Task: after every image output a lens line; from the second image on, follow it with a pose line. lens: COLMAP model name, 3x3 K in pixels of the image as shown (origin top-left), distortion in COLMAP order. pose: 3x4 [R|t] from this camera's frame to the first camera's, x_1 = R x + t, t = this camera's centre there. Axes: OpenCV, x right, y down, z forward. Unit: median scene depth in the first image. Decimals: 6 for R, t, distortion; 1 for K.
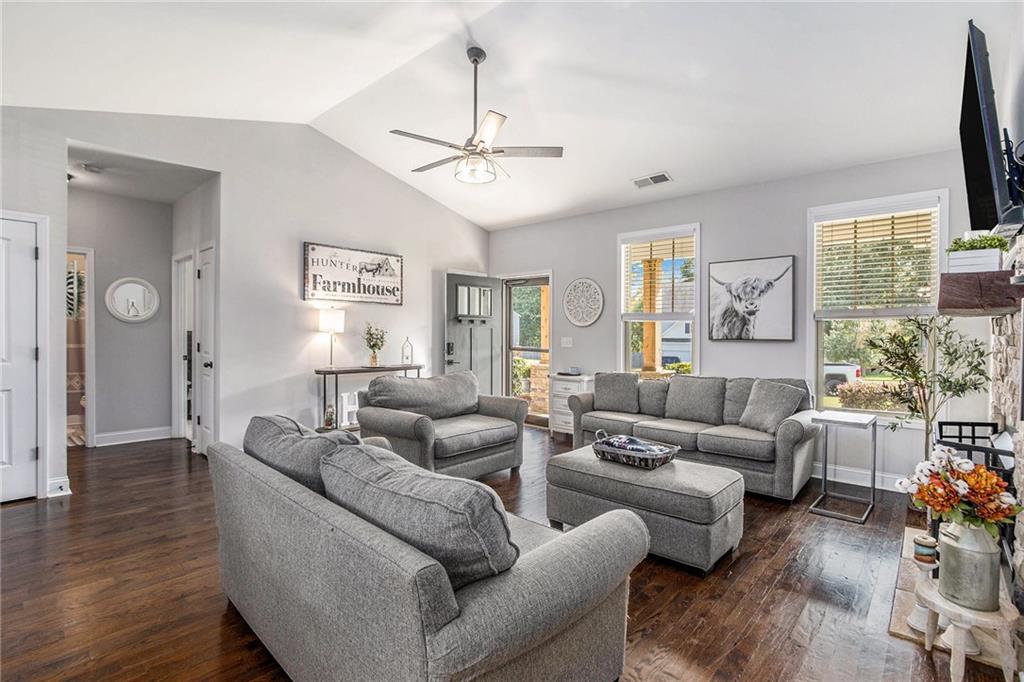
lens RADIAL K [[483.8, 0, 522.9], [0, 483.8, 332.1], [0, 0, 1]] dist [-0.019038, 0.000020]
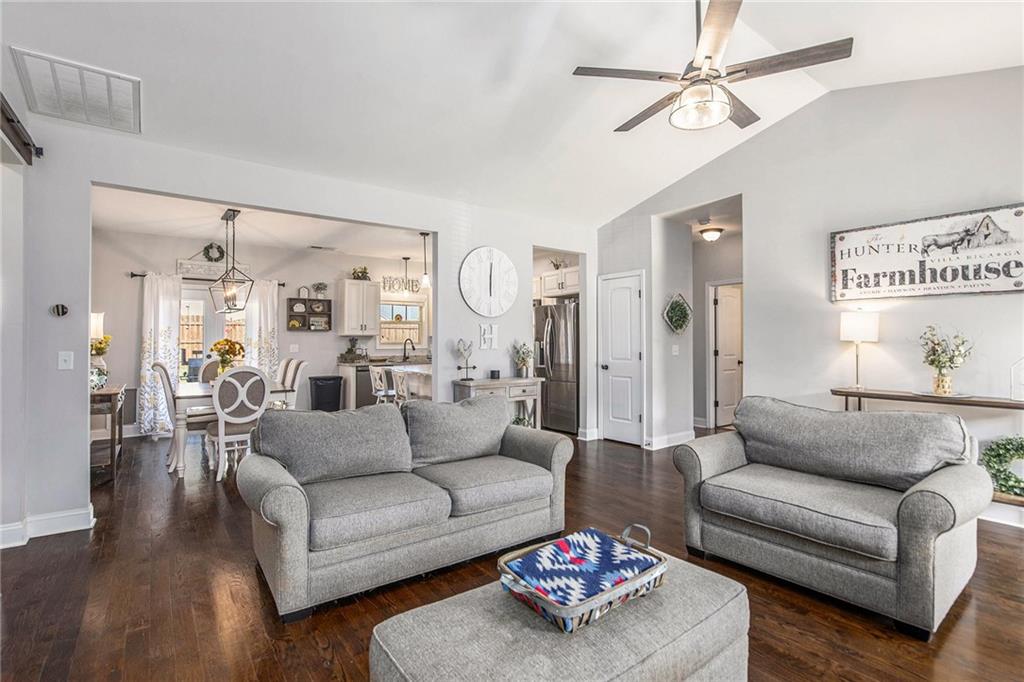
lens RADIAL K [[483.8, 0, 522.9], [0, 483.8, 332.1], [0, 0, 1]] dist [-0.019038, 0.000020]
pose [[-0.187350, -0.028644, -0.981876, 0.421188], [-0.002267, 0.999585, -0.028729, 0.007606], [0.982291, -0.003157, -0.187337, 0.589553]]
